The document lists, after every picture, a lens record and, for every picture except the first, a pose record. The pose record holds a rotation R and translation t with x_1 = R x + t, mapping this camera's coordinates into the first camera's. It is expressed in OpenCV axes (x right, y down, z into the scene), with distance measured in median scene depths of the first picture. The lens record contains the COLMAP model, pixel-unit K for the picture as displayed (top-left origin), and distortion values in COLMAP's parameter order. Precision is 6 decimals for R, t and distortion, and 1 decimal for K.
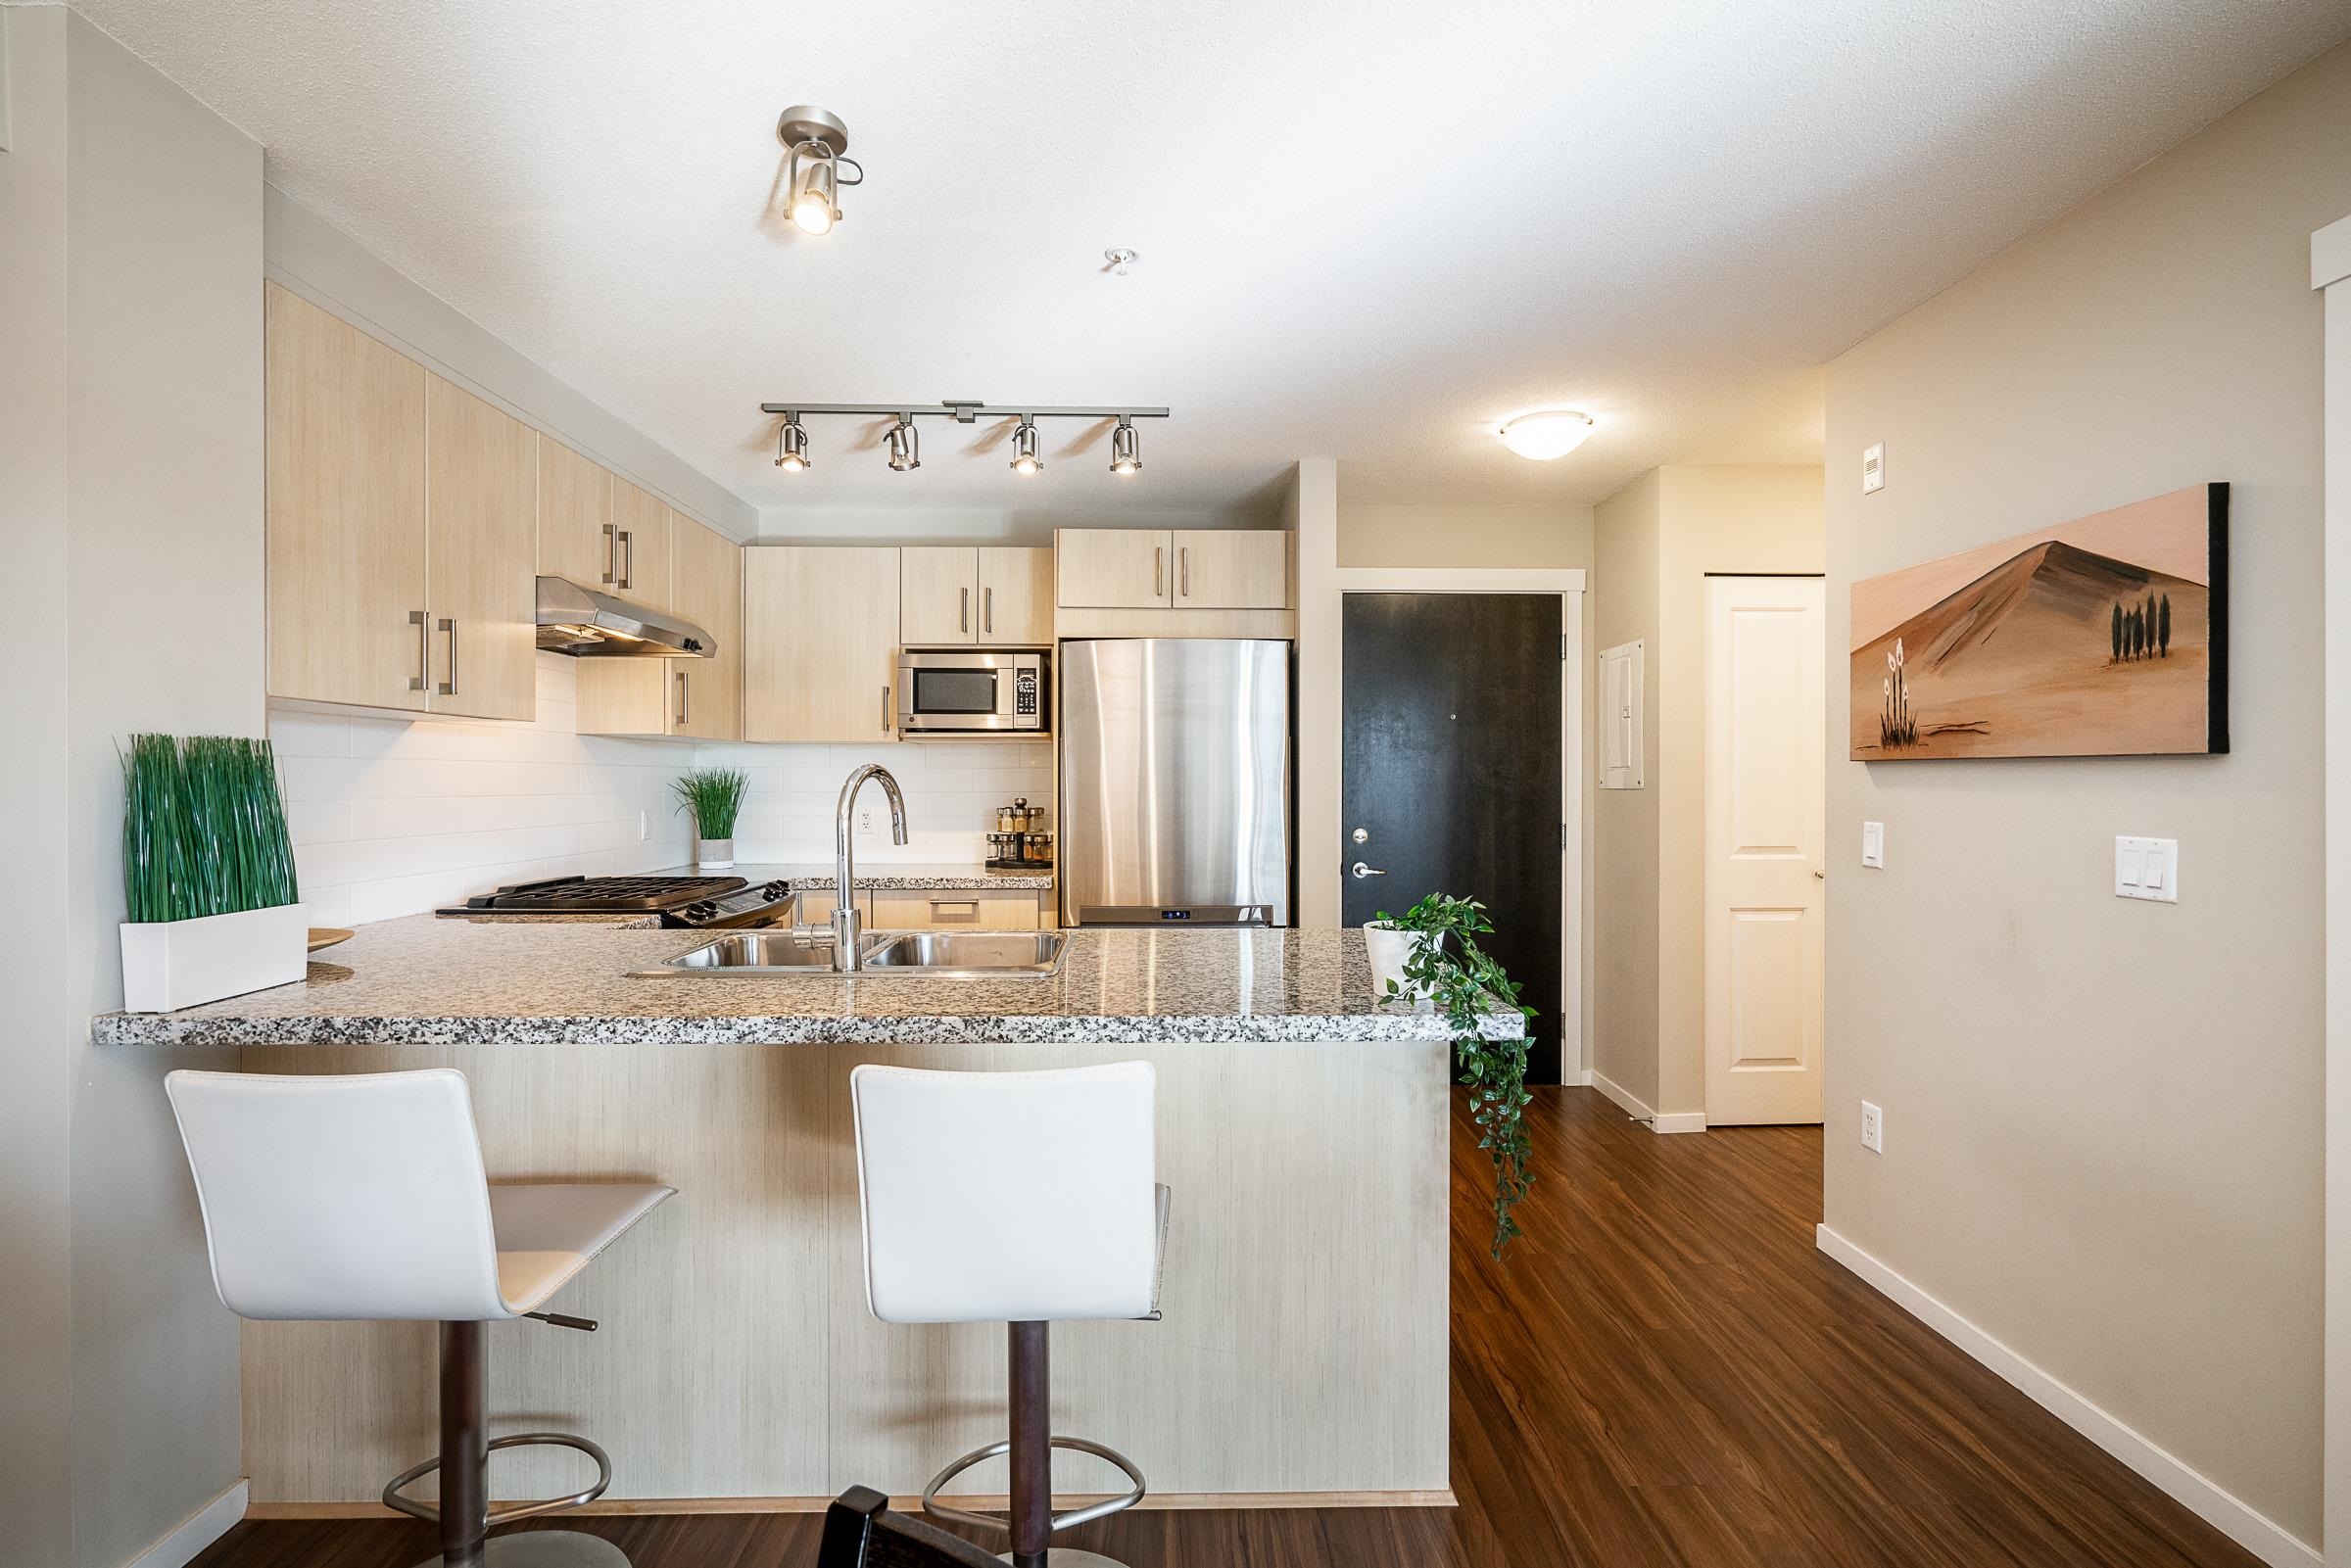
lens RADIAL K [[1044.1, 0, 1175.5], [0, 1044.1, 784.0], [0, 0, 1]] dist [-0.006939, 0.001015]
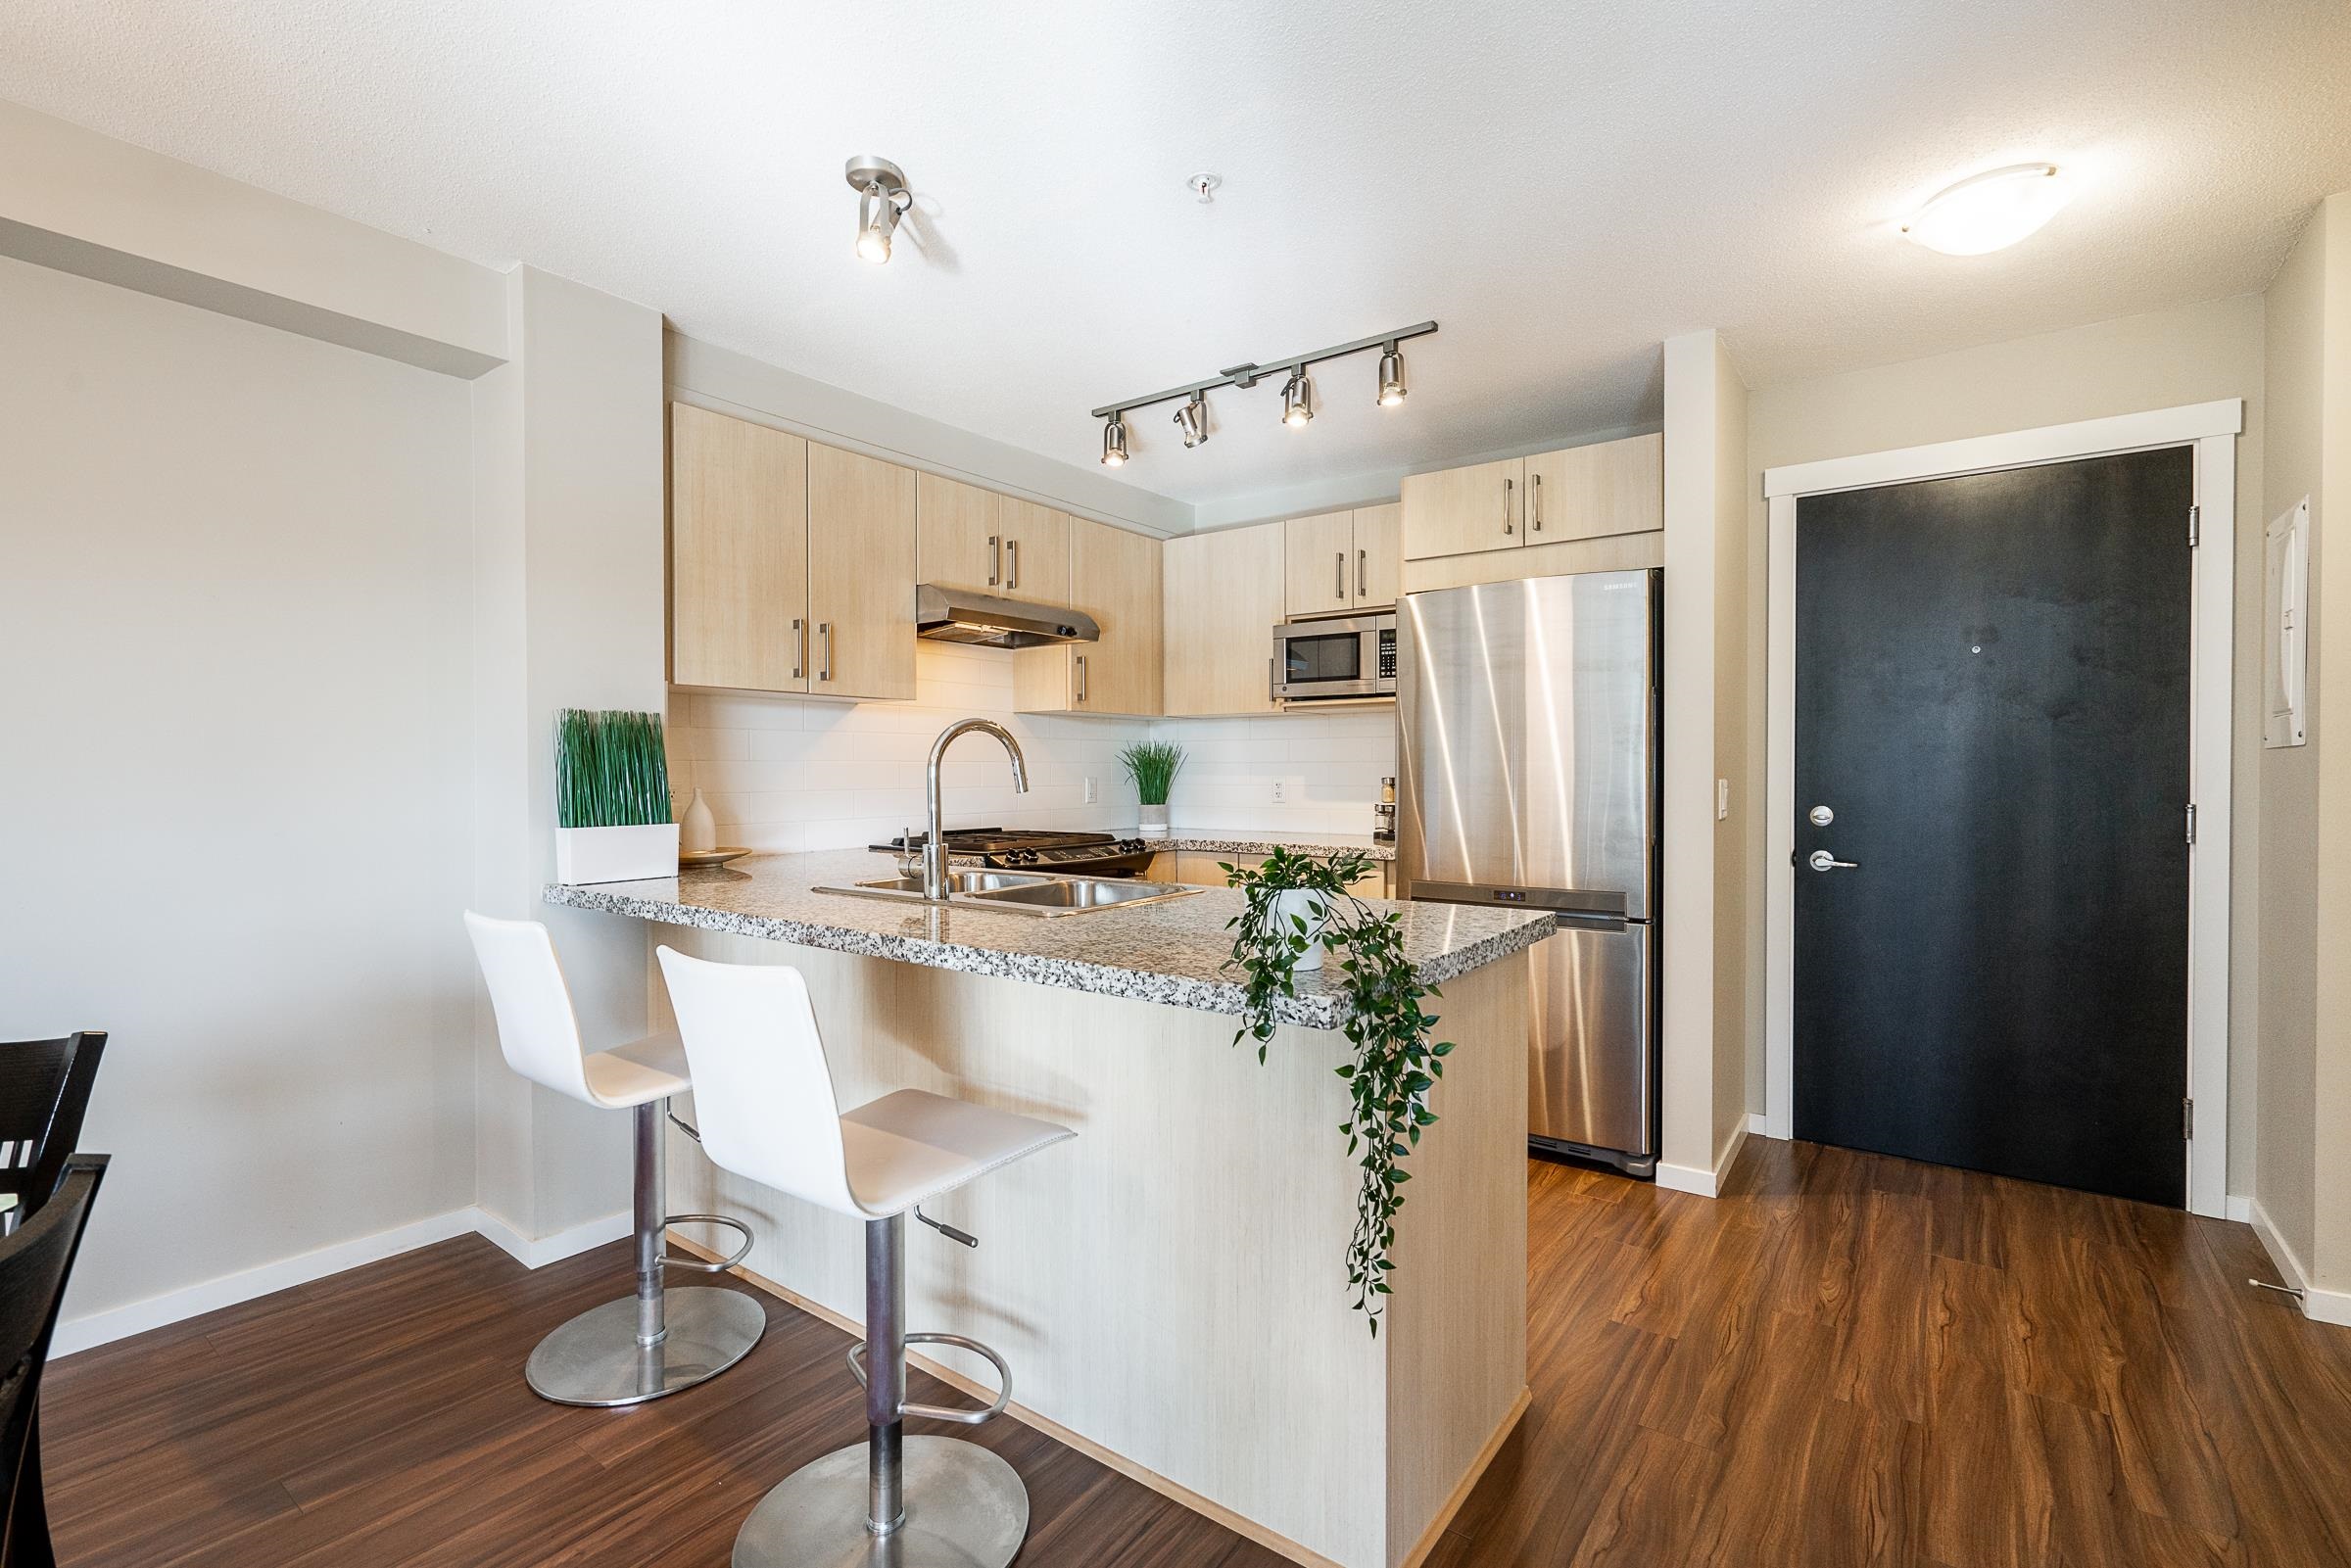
lens RADIAL K [[1054.3, 0, 1177.3], [0, 1054.3, 786.7], [0, 0, 1]] dist [-0.004278, 0.001127]
pose [[0.793626, 0.007955, -0.608353, 0.314682], [-0.000024, 0.999915, 0.013043, 0.021641], [0.608405, -0.010336, 0.793559, 0.128018]]
